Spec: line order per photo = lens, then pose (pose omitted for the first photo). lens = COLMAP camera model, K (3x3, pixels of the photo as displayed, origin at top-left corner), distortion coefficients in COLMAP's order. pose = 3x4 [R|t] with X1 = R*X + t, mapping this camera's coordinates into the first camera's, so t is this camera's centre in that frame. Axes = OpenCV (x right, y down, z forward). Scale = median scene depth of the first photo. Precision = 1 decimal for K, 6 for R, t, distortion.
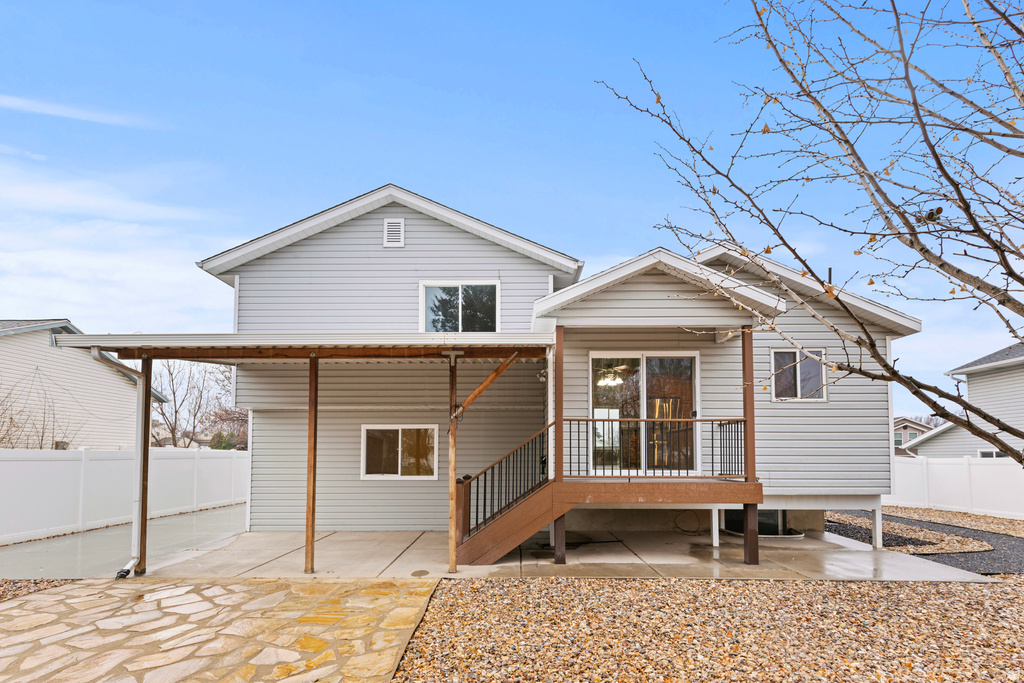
lens RADIAL K [[458.9, 0, 511.3], [0, 458.9, 445.7], [0, 0, 1]] dist [-0.000006, -0.000011]
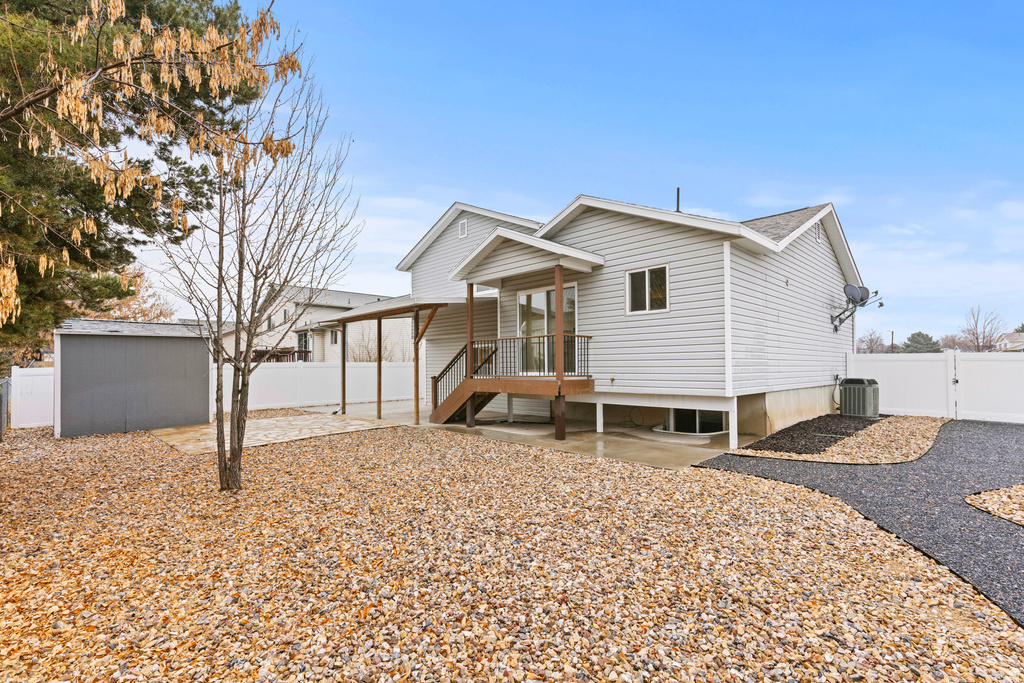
lens RADIAL K [[470.4, 0, 496.4], [0, 470.4, 363.8], [0, 0, 1]] dist [0.001617, -0.000005]
pose [[0.690825, -0.009564, -0.722959, 1.183361], [0.010993, 0.999936, -0.002723, 0.027781], [0.722939, -0.006066, 0.690885, -0.088224]]
